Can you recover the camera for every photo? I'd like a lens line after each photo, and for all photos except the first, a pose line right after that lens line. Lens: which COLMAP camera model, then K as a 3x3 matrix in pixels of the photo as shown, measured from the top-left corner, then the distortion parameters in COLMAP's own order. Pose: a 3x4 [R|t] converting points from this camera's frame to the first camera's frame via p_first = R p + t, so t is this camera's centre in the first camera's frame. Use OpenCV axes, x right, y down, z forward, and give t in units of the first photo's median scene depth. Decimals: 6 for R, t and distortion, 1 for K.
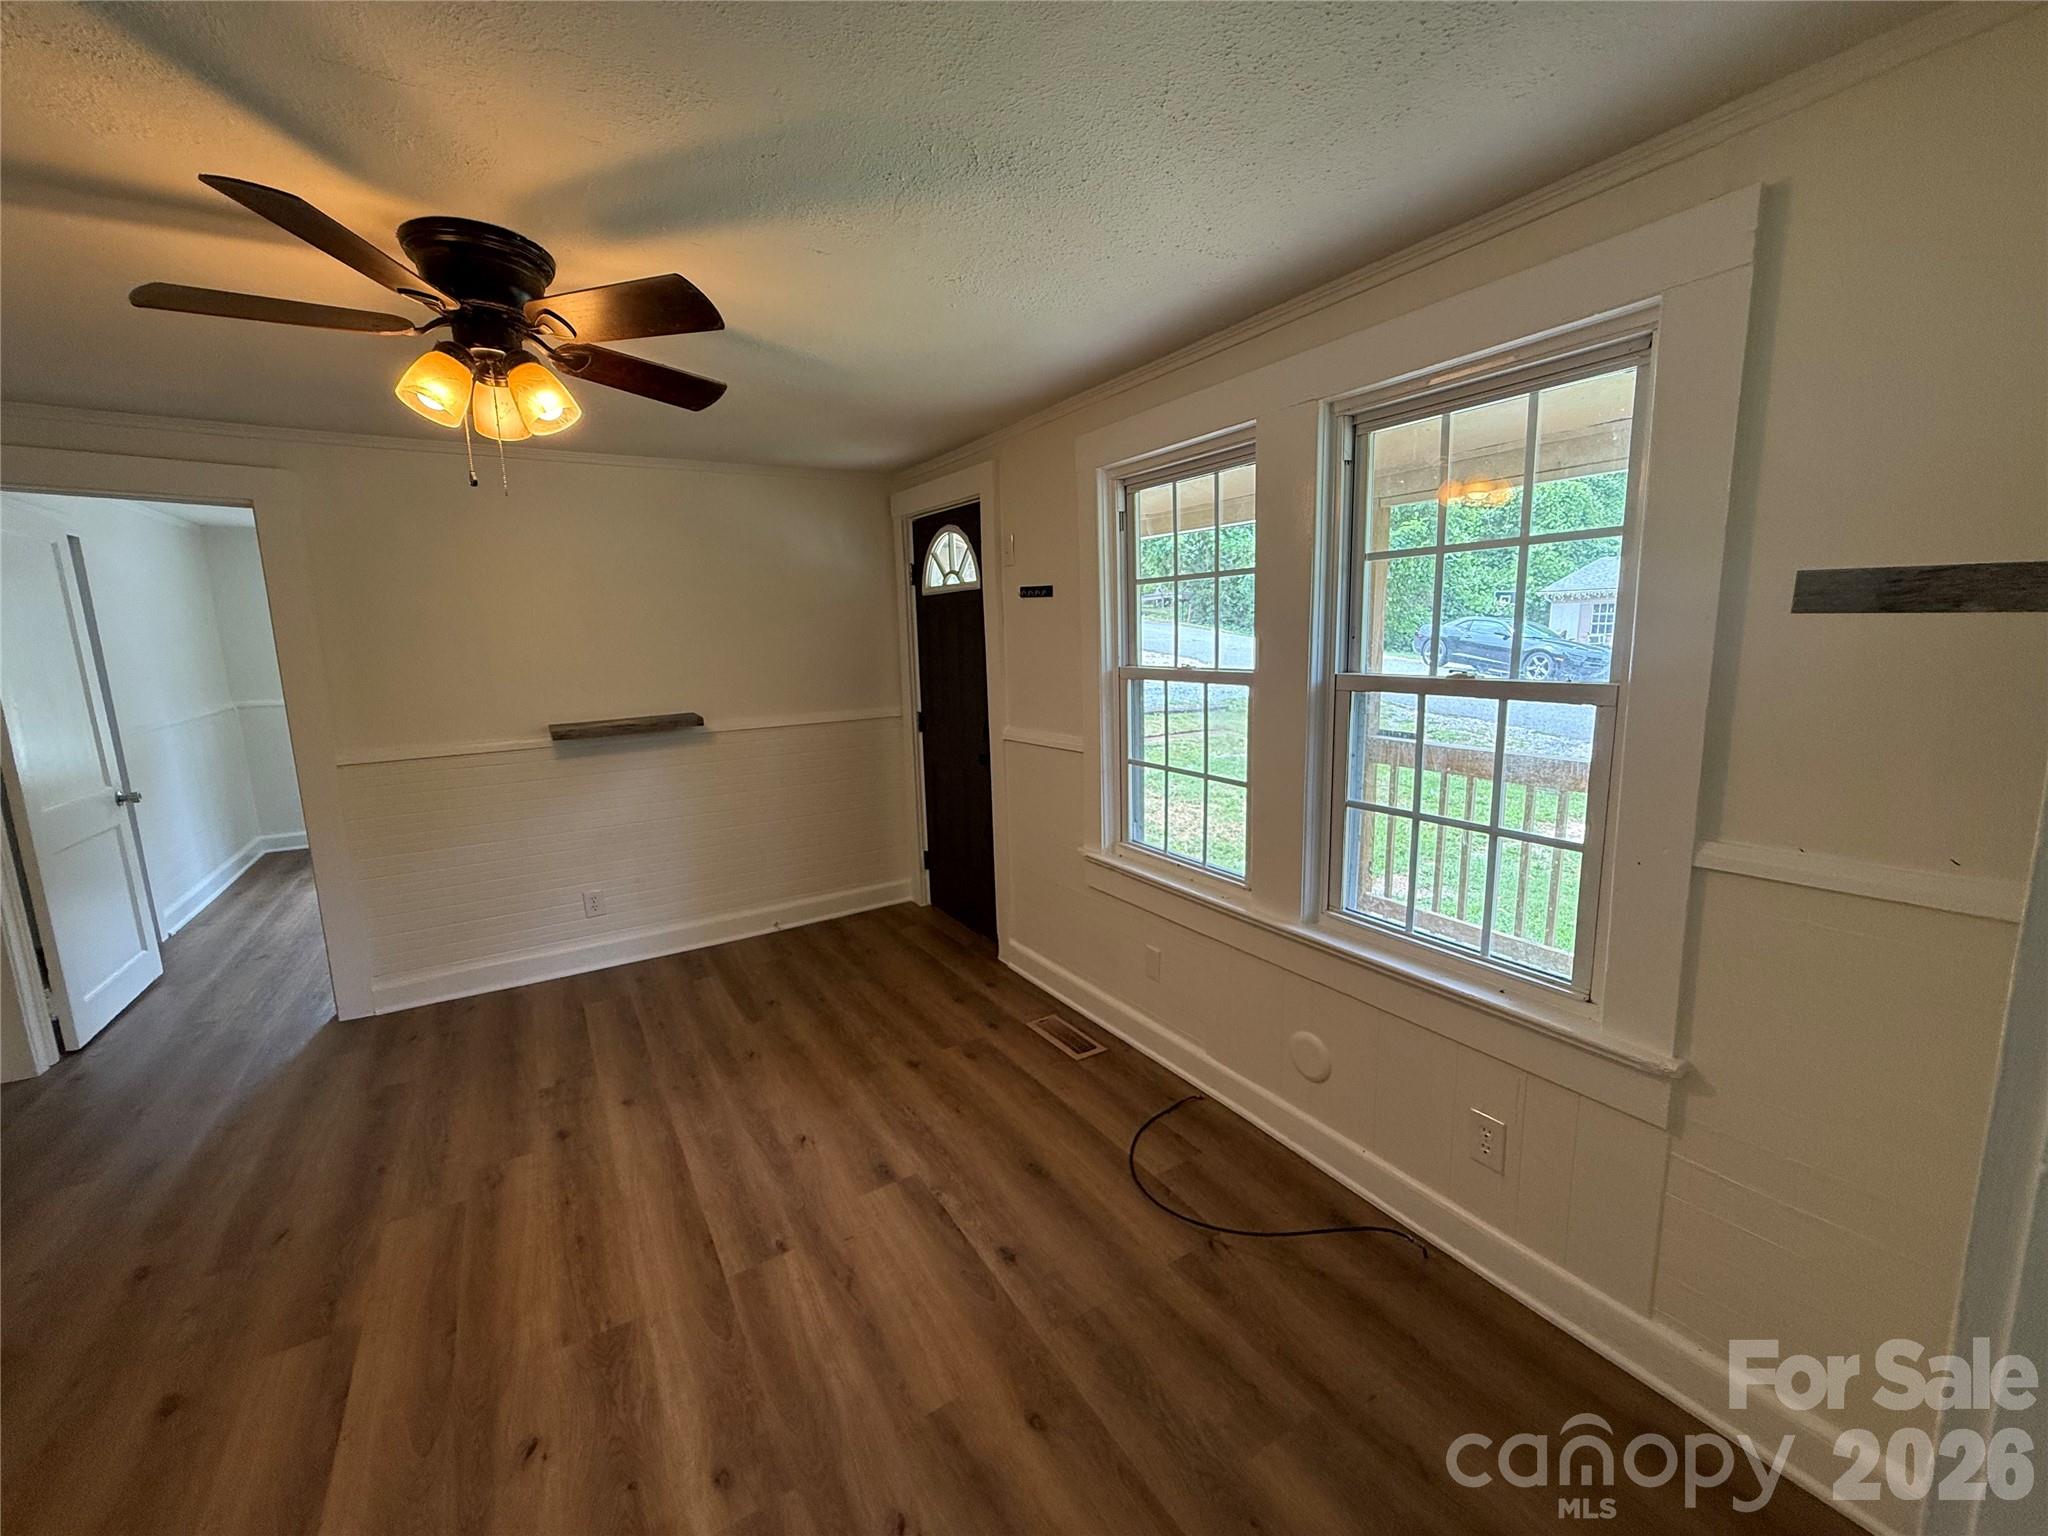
lens RADIAL K [[817.6, 0, 1021.6], [0, 817.6, 768.5], [0, 0, 1]] dist [0.001296, 0.000222]
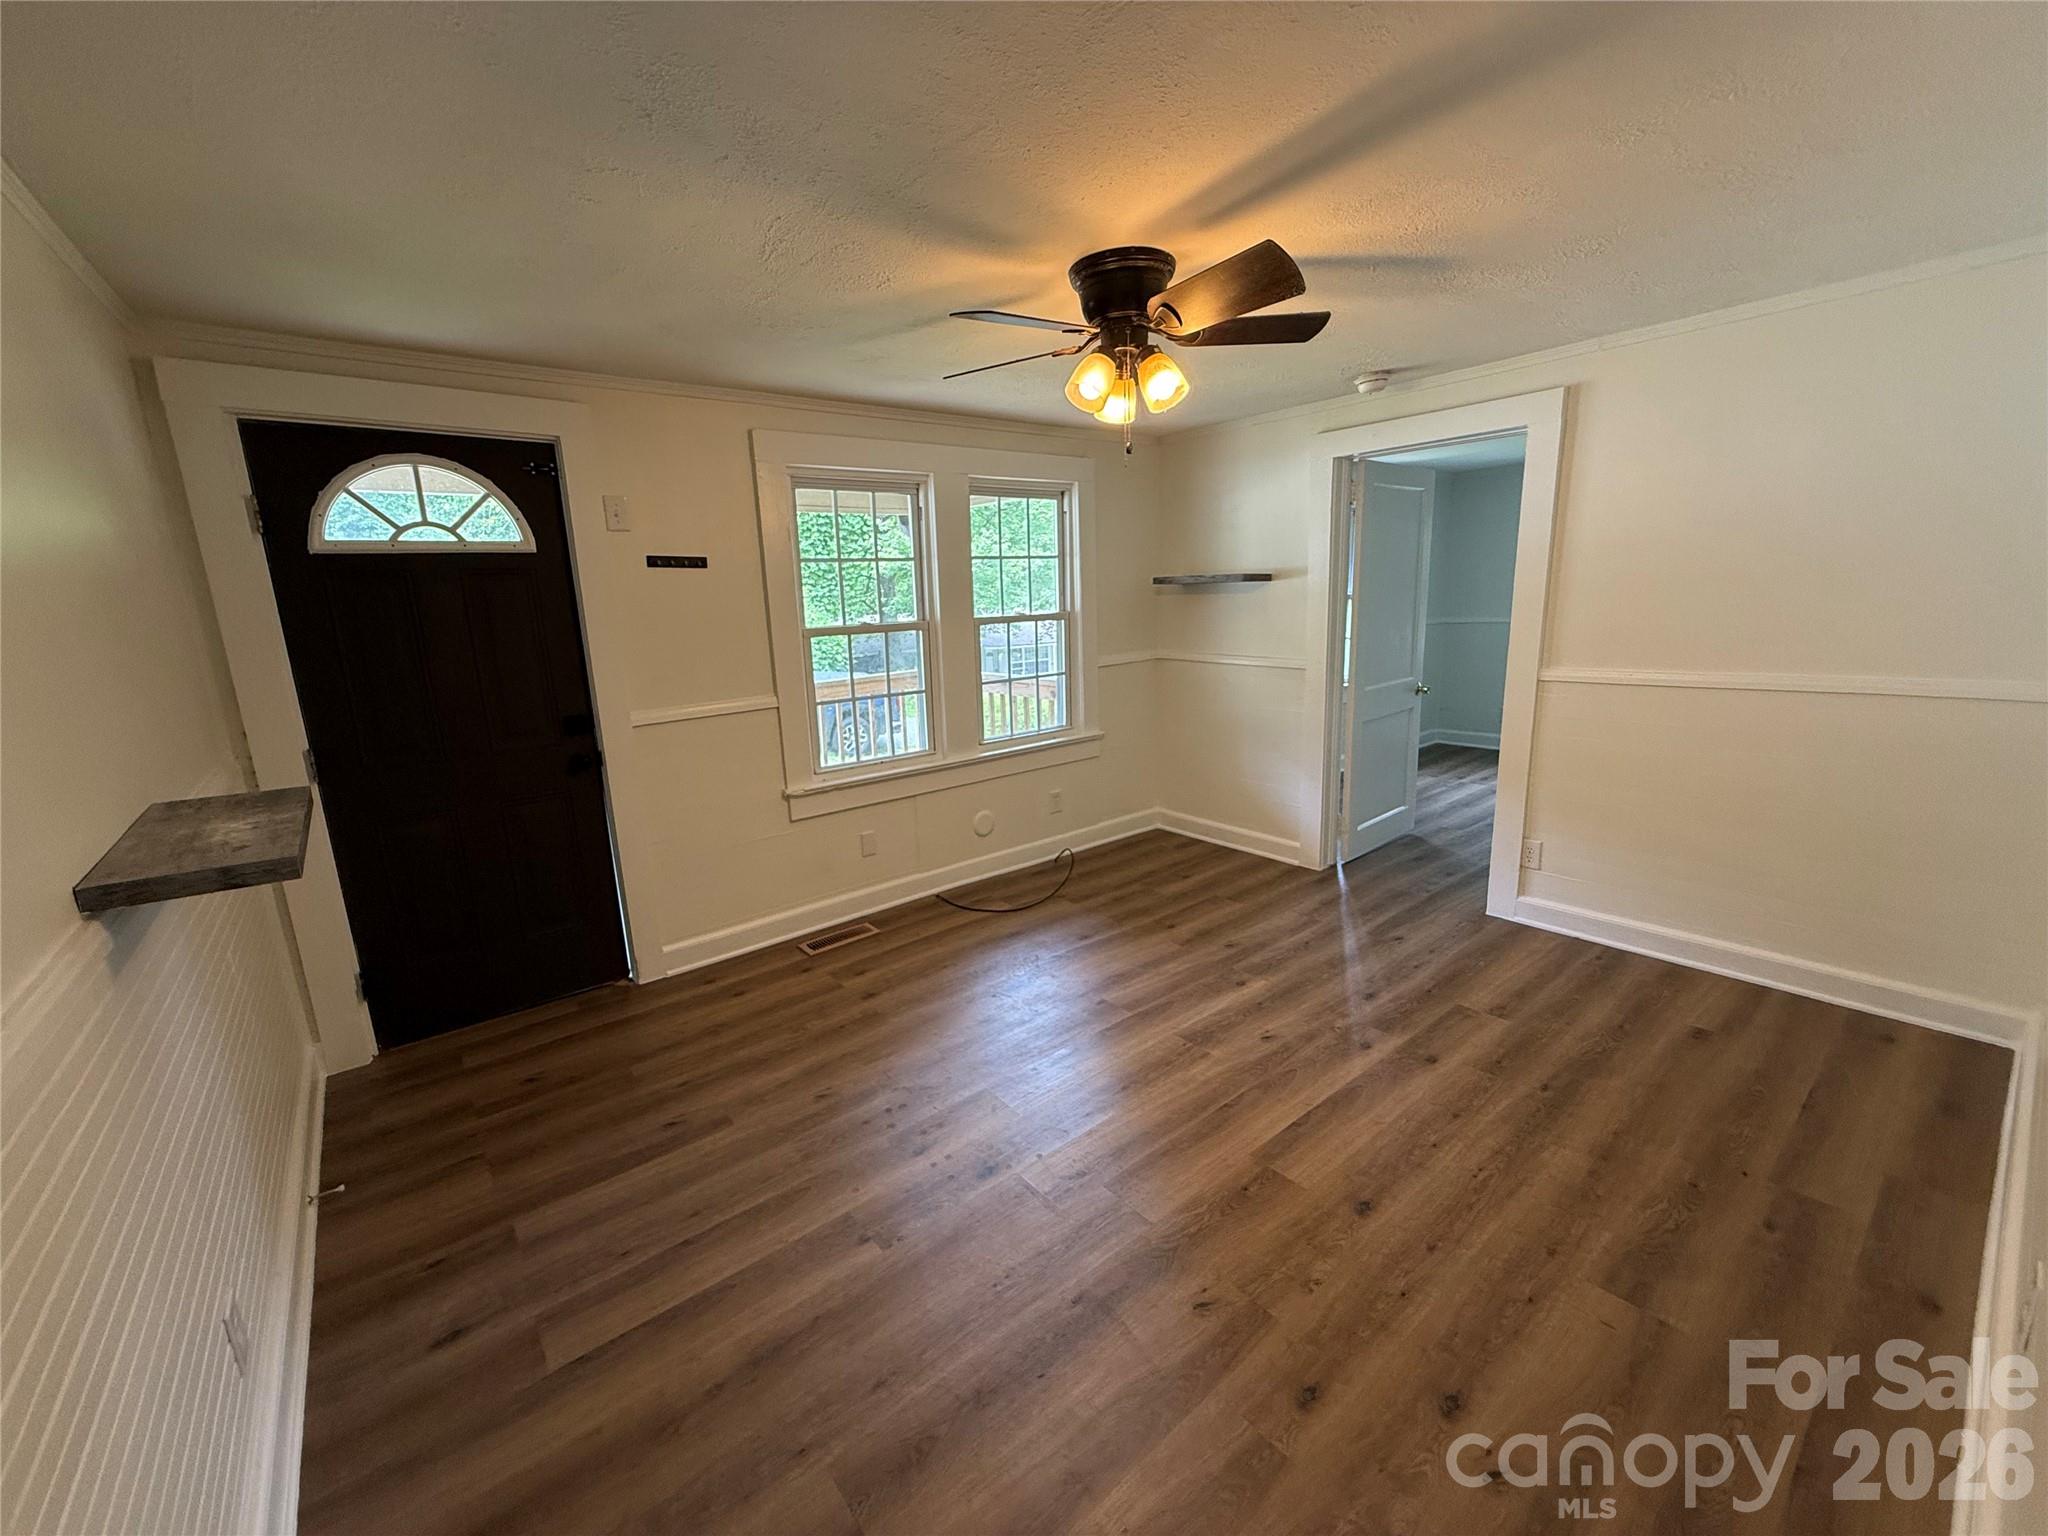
lens RADIAL K [[817.6, 0, 1021.6], [0, 817.6, 768.5], [0, 0, 1]] dist [0.001296, 0.000222]
pose [[-0.126167, -0.184816, 0.974641, -1.229933], [0.202063, 0.957107, 0.207648, -0.118829], [-0.971212, 0.223137, -0.083411, 0.876290]]
